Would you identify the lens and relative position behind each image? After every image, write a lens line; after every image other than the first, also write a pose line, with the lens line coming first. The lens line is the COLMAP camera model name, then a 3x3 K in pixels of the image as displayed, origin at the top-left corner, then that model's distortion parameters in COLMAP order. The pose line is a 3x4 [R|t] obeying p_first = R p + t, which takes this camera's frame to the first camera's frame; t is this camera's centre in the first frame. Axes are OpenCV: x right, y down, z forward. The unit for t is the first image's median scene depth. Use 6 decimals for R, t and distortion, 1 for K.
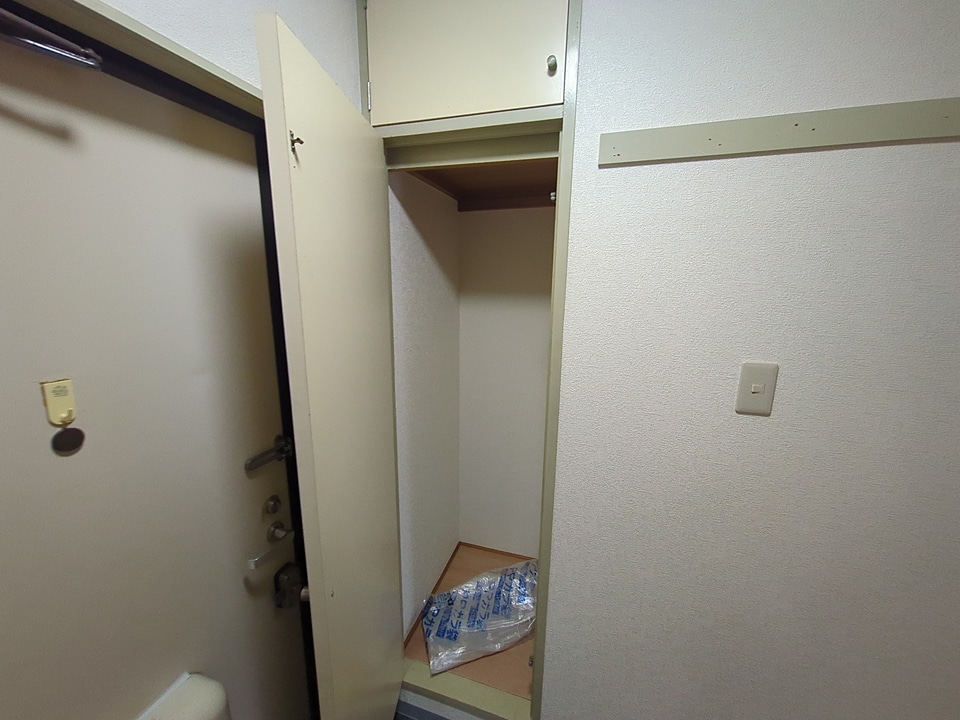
lens RADIAL K [[385.8, 0, 477.2], [0, 385.8, 348.5], [0, 0, 1]] dist [0.001221, 0.000107]
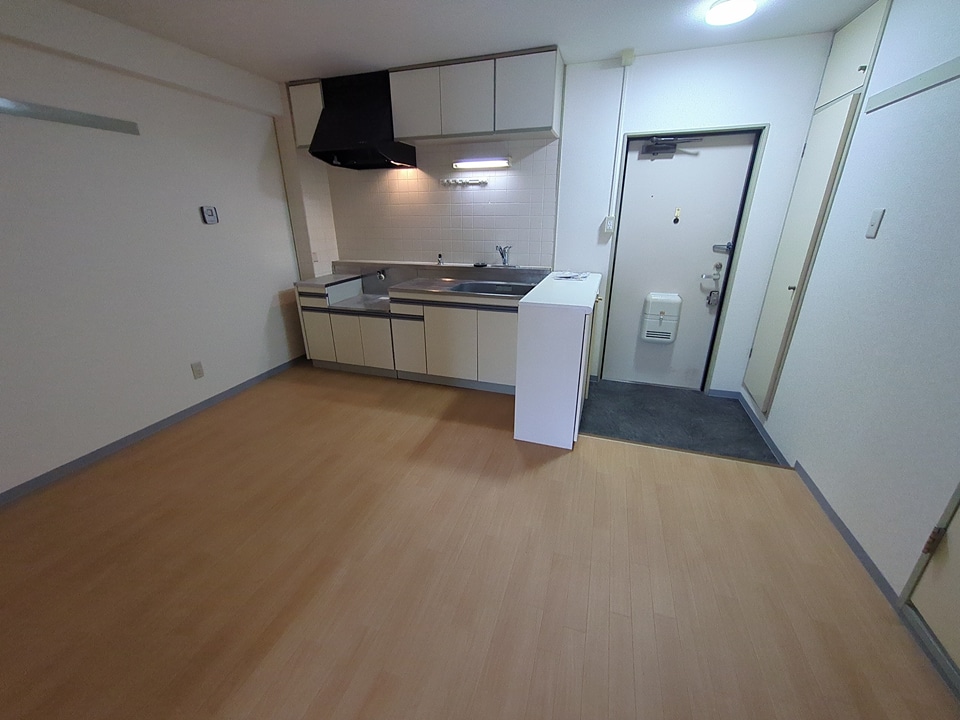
lens RADIAL K [[384.5, 0, 480.0], [0, 384.5, 360.0], [0, 0, 1]] dist [0.000291, 0.006144]
pose [[-0.007851, 0.347953, -0.937479, 2.880553], [-0.178402, 0.921980, 0.343695, 0.431736], [0.983926, 0.169947, 0.054837, -0.996361]]
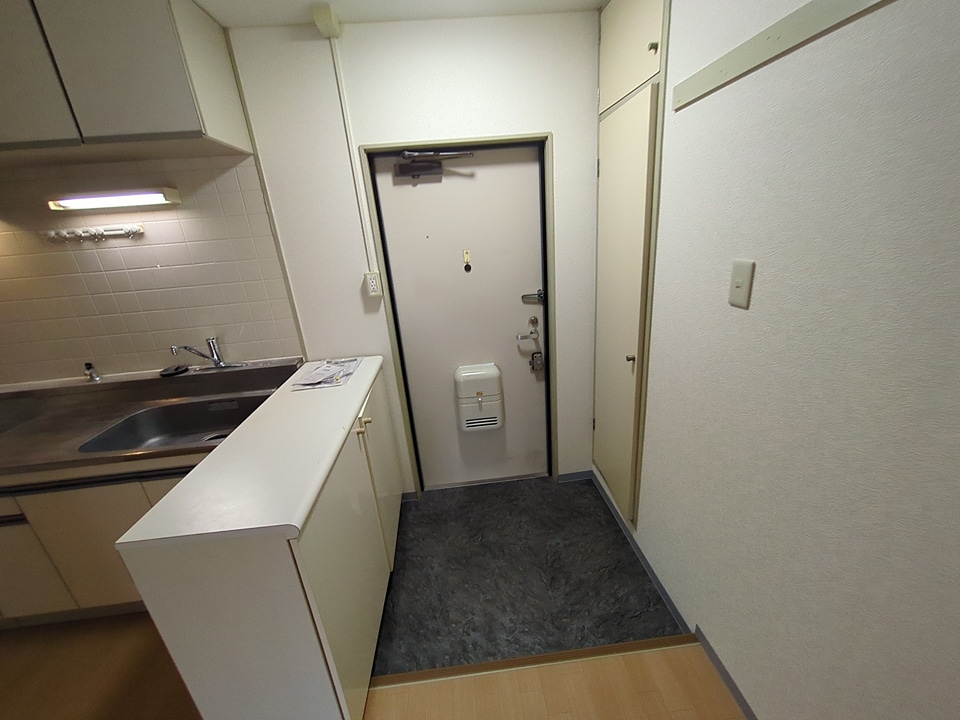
lens RADIAL K [[379.4, 0, 479.2], [0, 379.4, 354.3], [0, 0, 1]] dist [0.001798, 0.000236]
pose [[0.385126, 0.256308, -0.886558, 1.511057], [-0.089060, 0.966497, 0.240730, 0.105141], [0.918557, -0.013754, 0.395050, -0.192149]]
